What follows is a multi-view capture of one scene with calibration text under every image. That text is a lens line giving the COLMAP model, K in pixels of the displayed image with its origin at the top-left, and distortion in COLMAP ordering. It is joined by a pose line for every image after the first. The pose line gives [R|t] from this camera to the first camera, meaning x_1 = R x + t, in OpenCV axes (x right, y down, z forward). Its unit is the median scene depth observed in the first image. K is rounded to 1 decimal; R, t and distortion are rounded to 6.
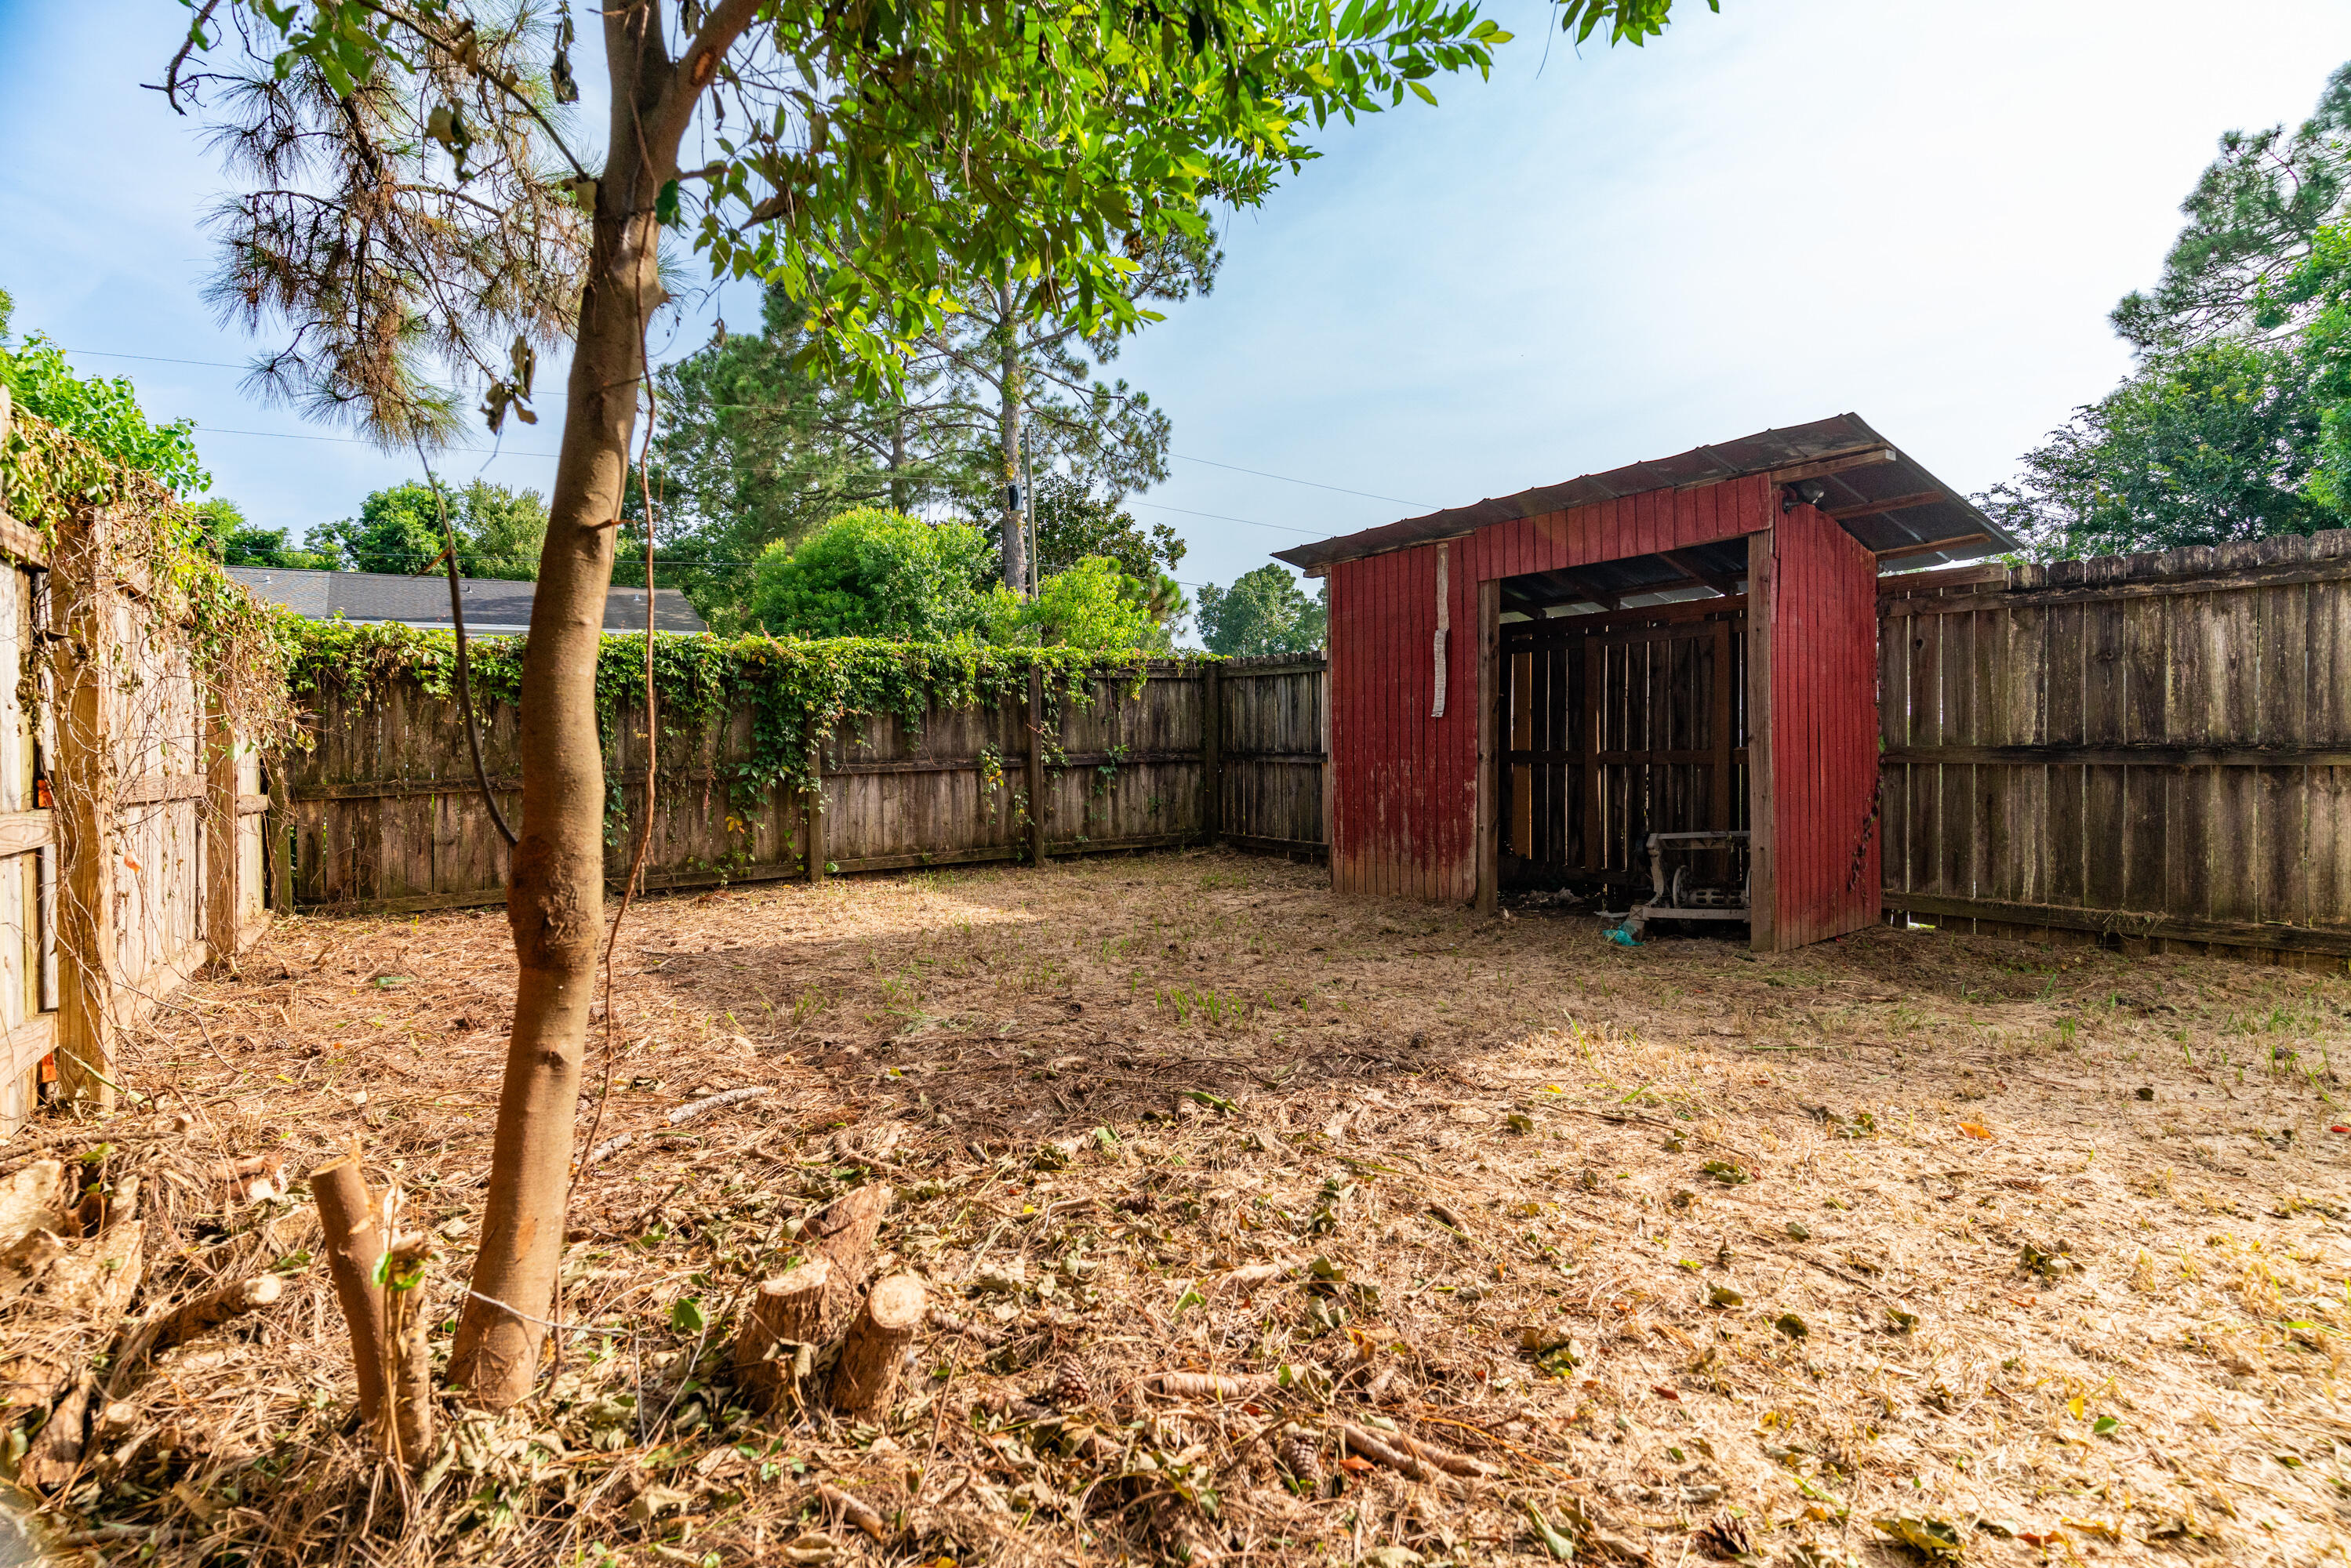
lens RADIAL K [[1115.0, 0, 1180.0], [0, 1115.0, 772.7], [0, 0, 1]] dist [0.000564, 0.000125]
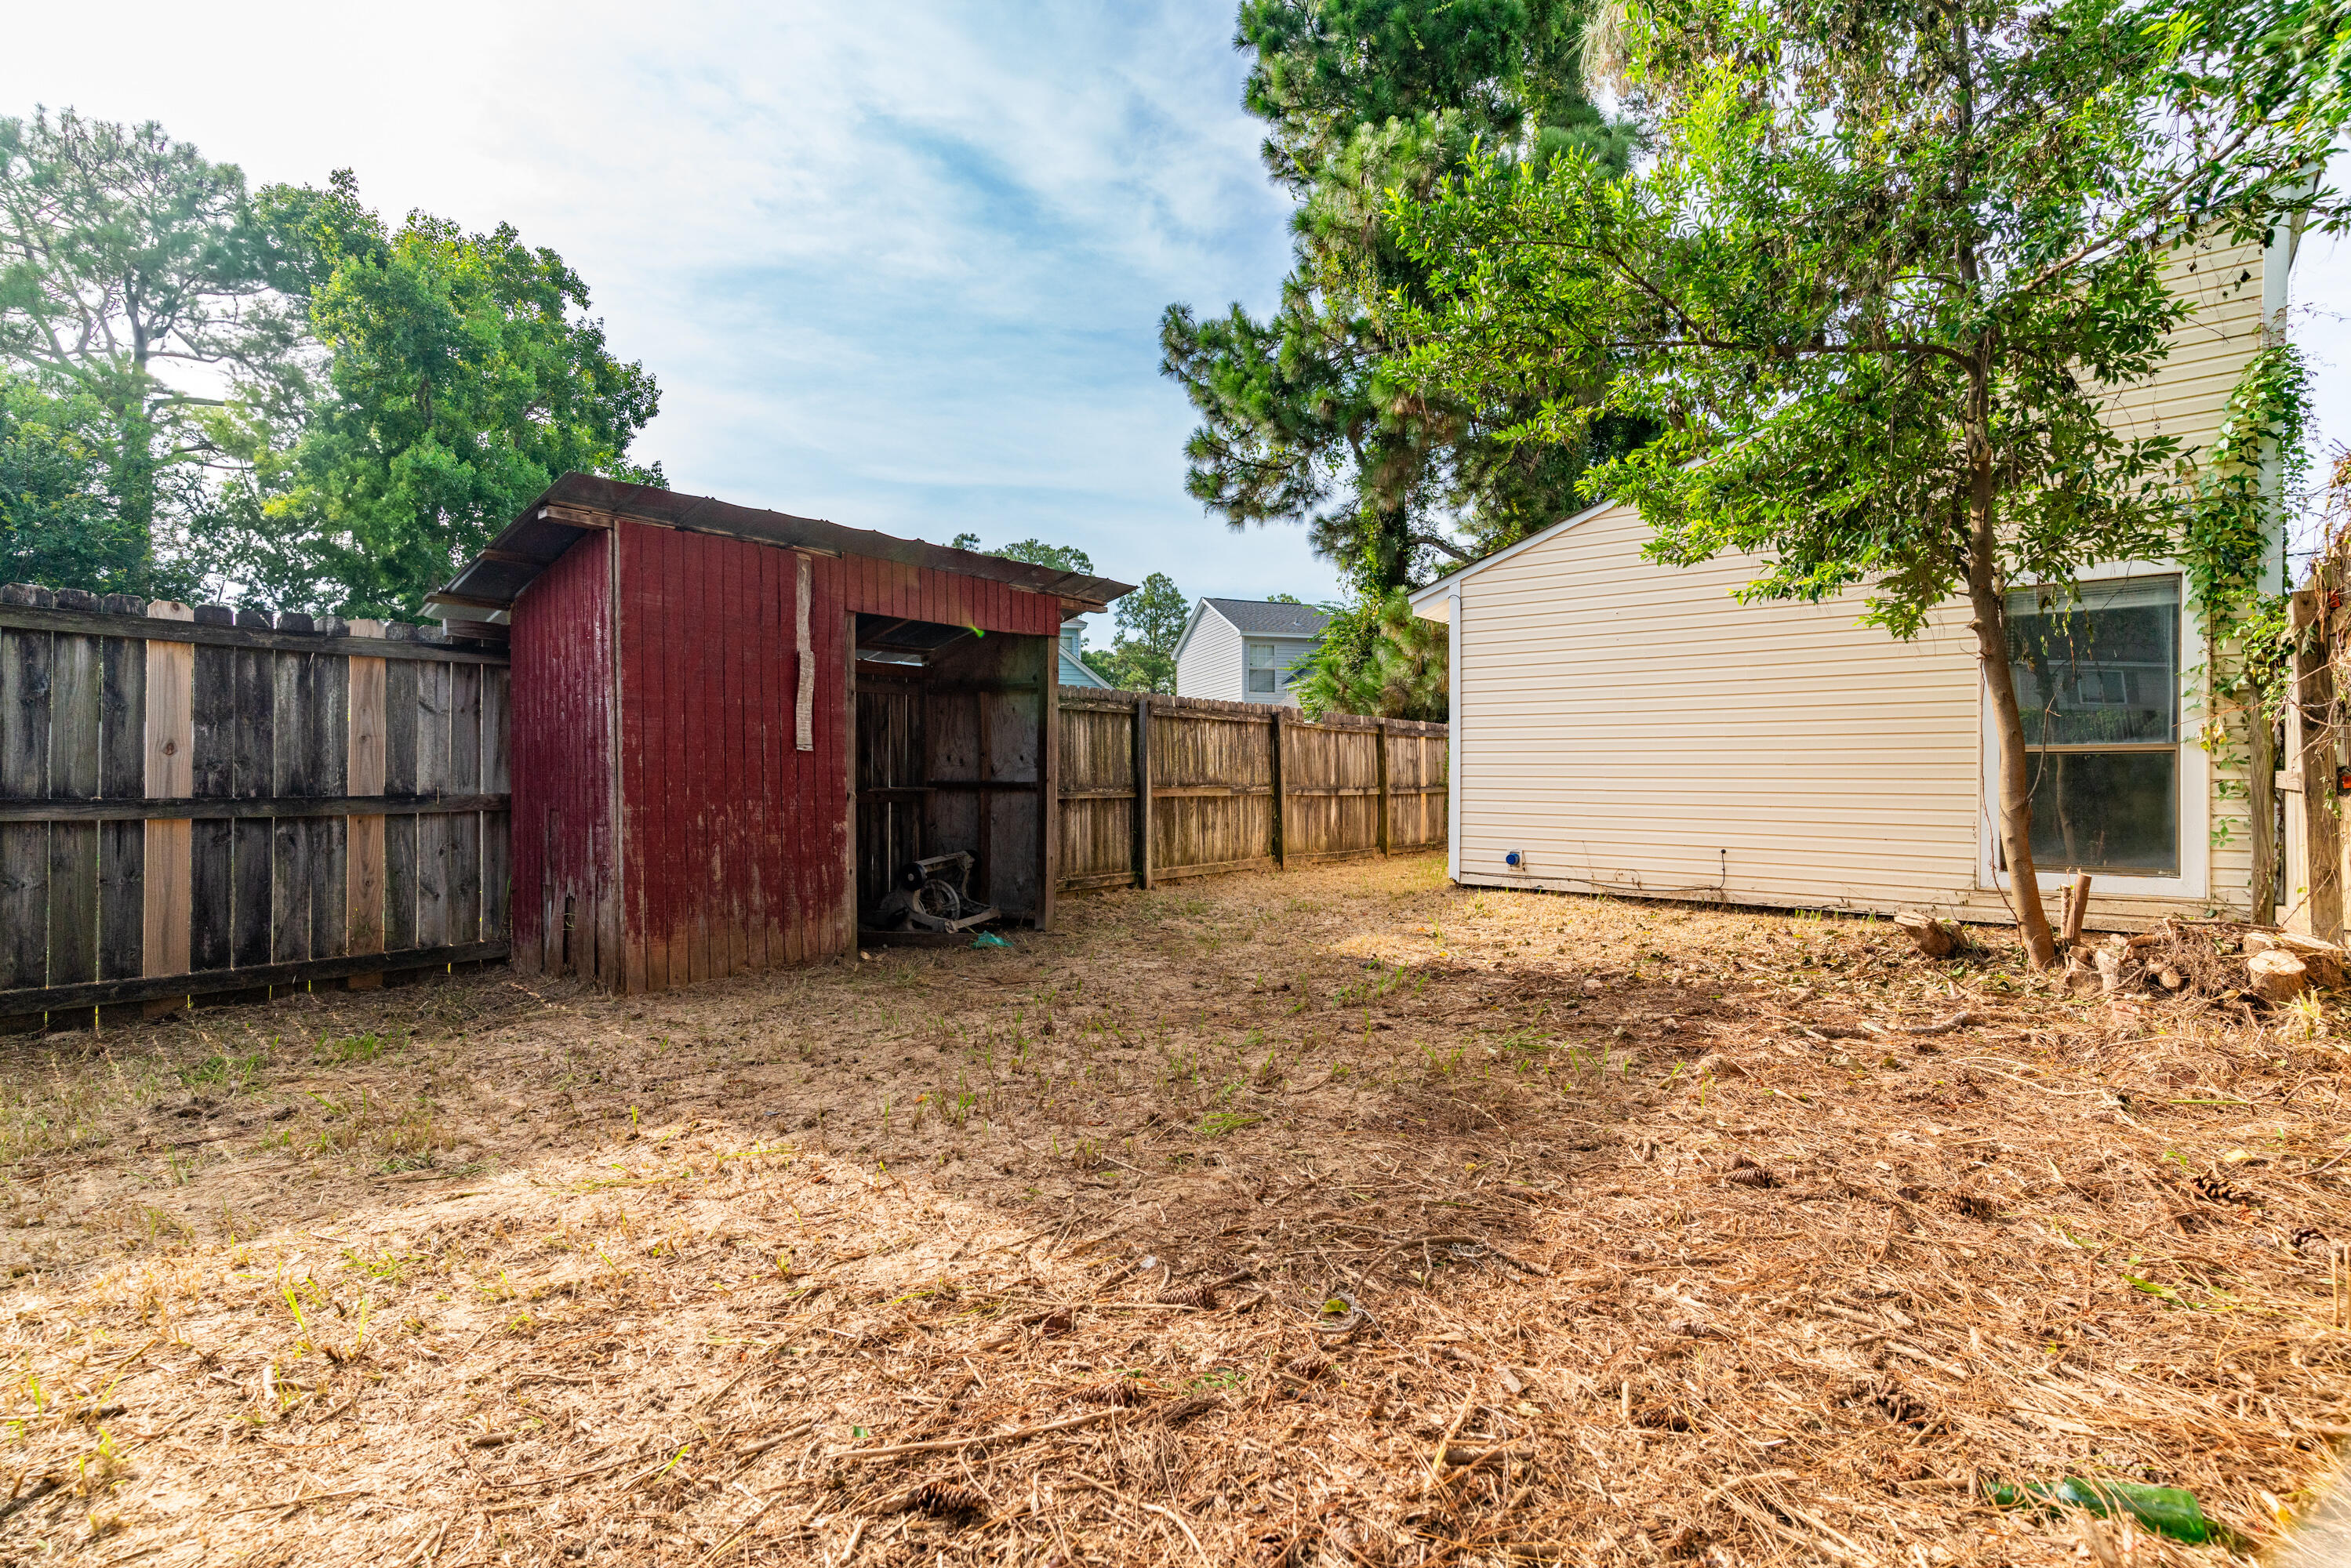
lens RADIAL K [[1115.0, 0, 1180.0], [0, 1115.0, 772.7], [0, 0, 1]] dist [0.000564, 0.000125]
pose [[-0.297023, 0.020559, 0.954649, -0.708957], [0.033962, 0.999363, -0.010955, -0.013080], [-0.954266, 0.029168, -0.297532, 1.006067]]
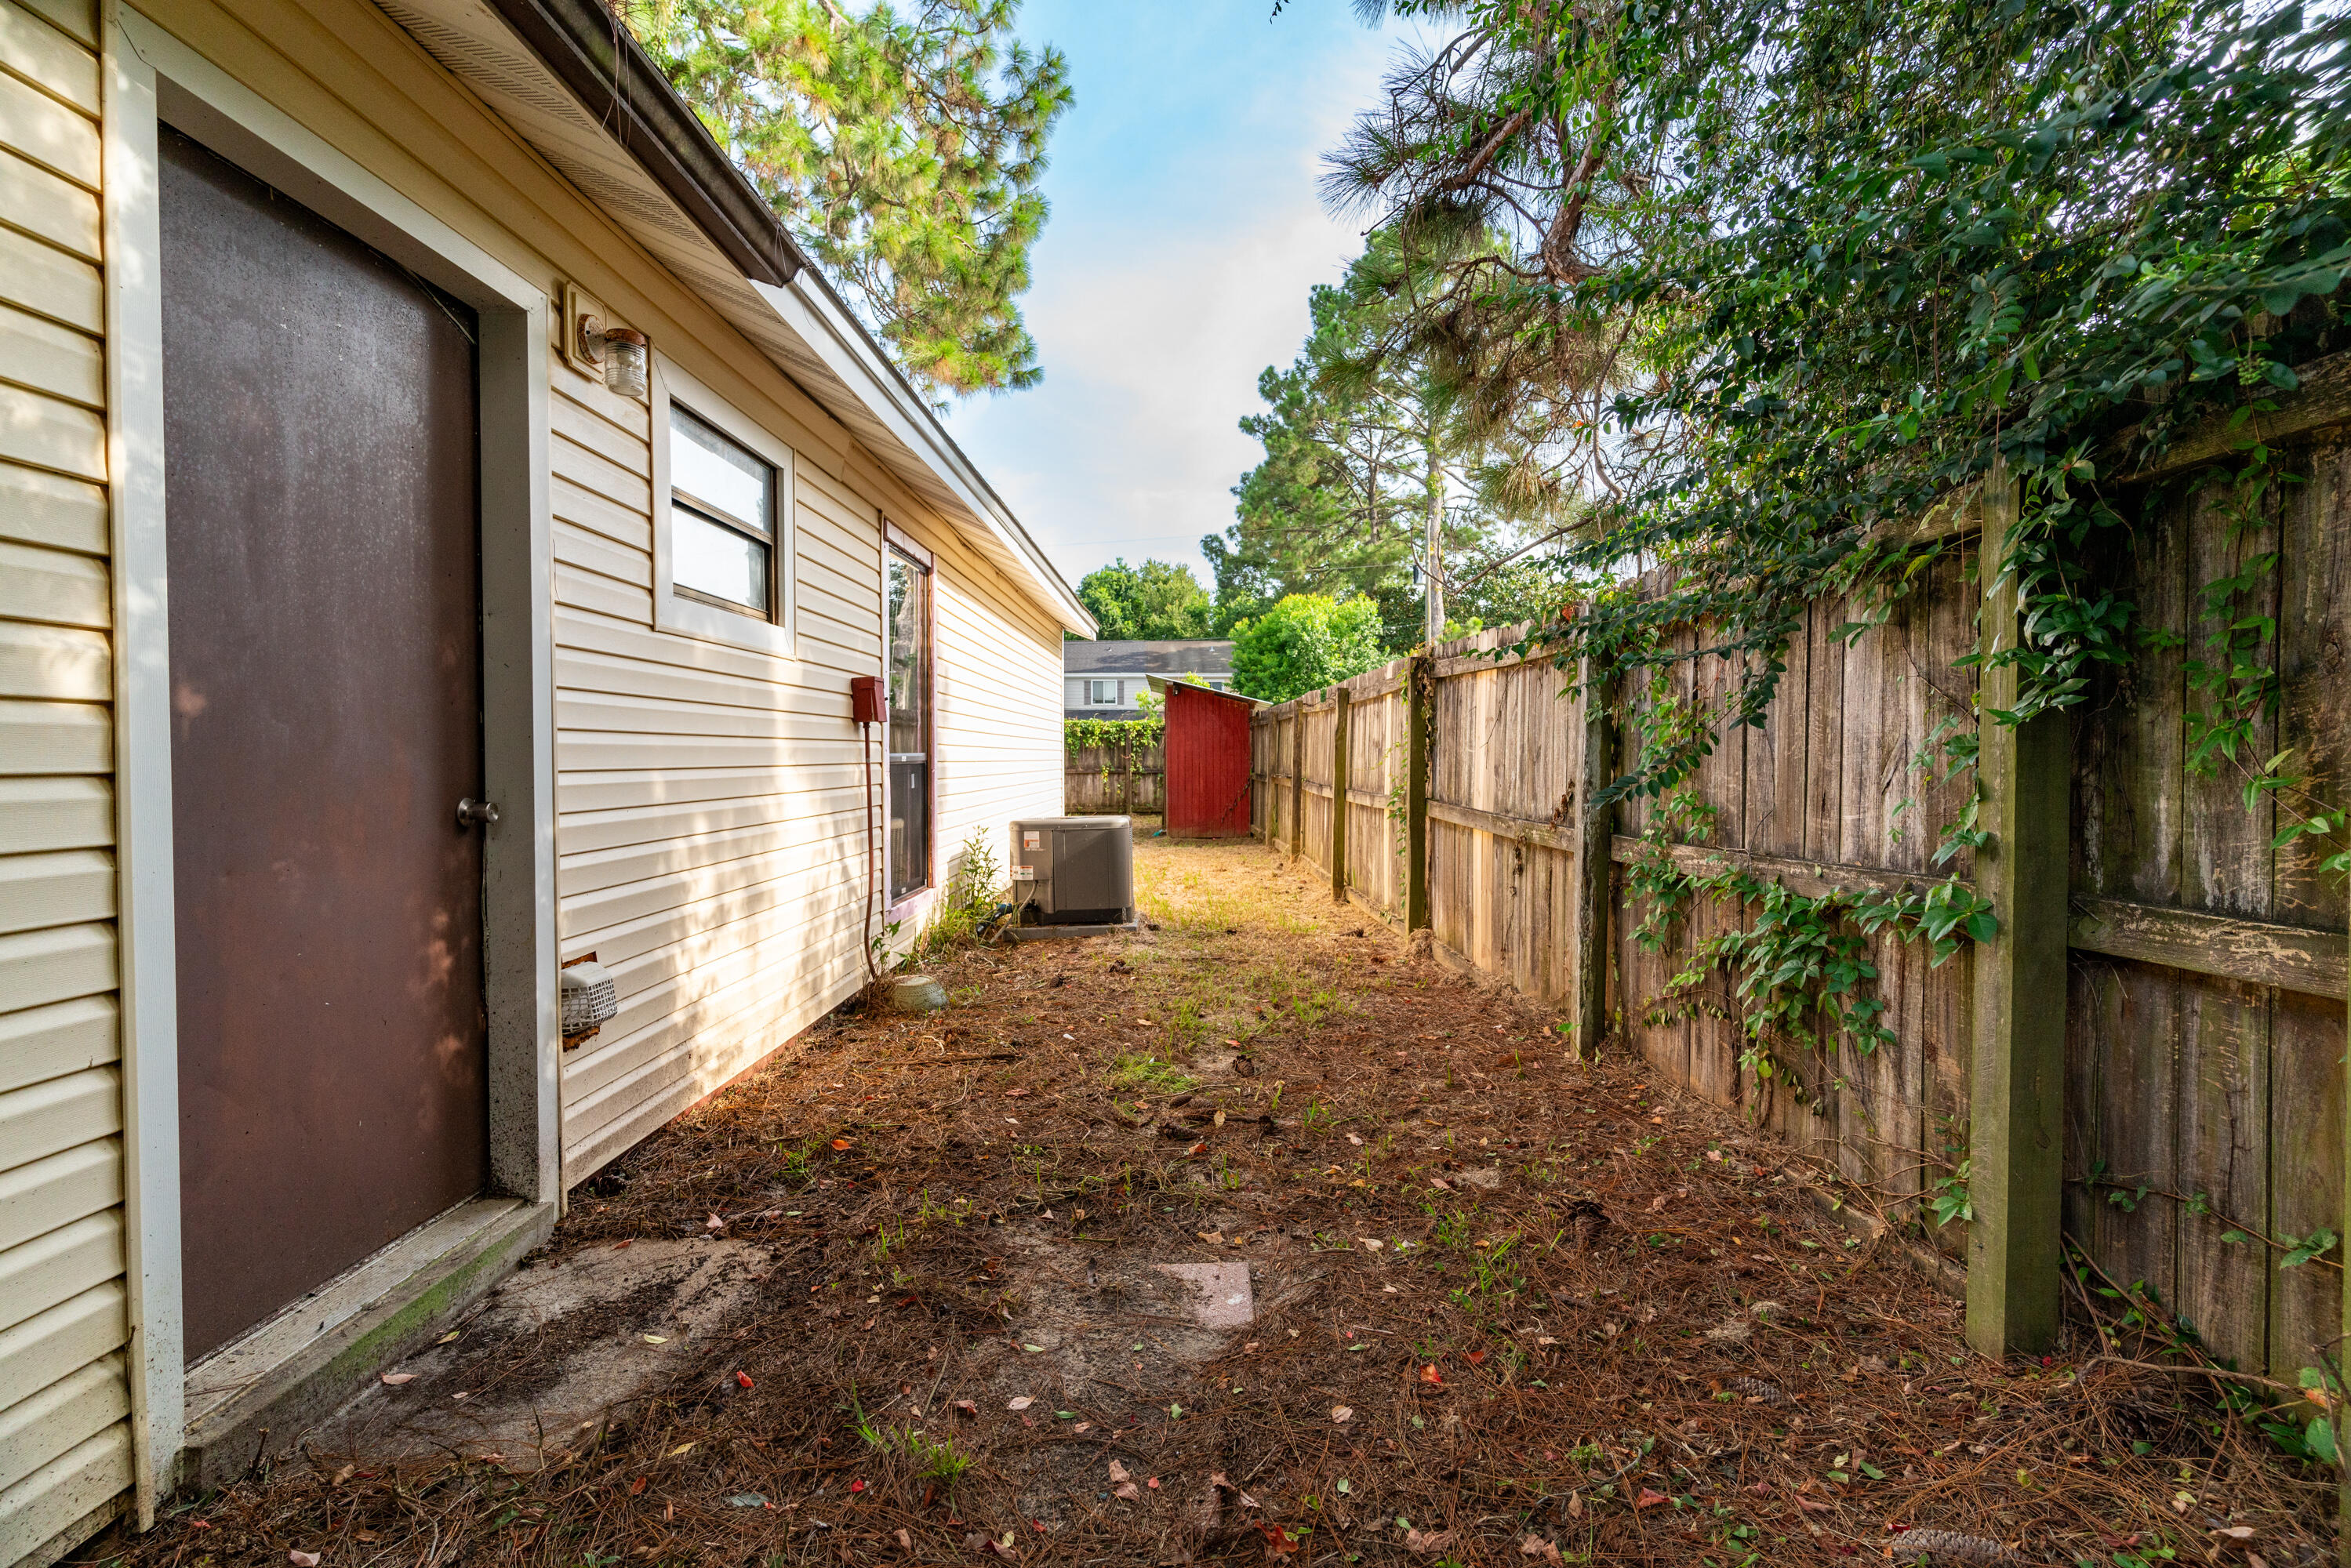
lens RADIAL K [[1115.0, 0, 1180.0], [0, 1115.0, 772.7], [0, 0, 1]] dist [0.000564, 0.000125]
pose [[0.832429, 0.023463, -0.553635, 1.349746], [-0.028382, 0.999597, -0.000312, -0.008464], [0.553405, 0.015973, 0.832759, -0.933645]]
